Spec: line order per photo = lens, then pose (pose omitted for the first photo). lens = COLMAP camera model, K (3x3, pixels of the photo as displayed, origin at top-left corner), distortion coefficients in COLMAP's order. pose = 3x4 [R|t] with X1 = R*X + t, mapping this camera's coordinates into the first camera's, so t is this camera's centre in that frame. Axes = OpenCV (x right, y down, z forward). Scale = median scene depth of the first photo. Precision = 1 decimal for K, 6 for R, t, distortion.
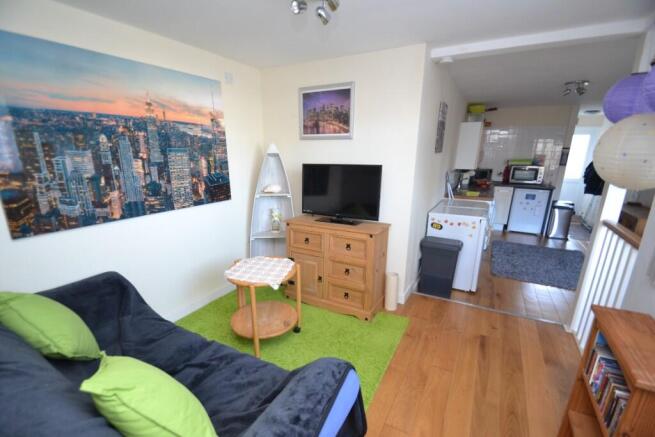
lens RADIAL K [[297.5, 0, 327.3], [0, 297.5, 238.6], [0, 0, 1]] dist [-0.000667, -0.000444]
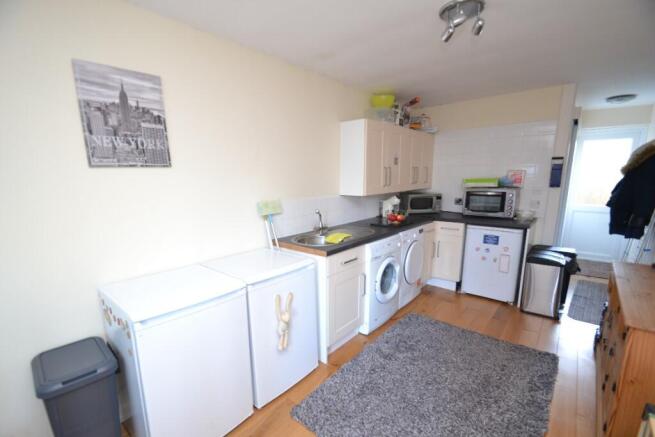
lens RADIAL K [[297.5, 0, 327.3], [0, 297.5, 238.6], [0, 0, 1]] dist [-0.000667, -0.000444]
pose [[0.978436, 0.026251, -0.204874, 0.854689], [-0.042790, 0.996134, -0.076718, -0.146153], [0.202068, 0.083830, 0.975777, 0.622022]]
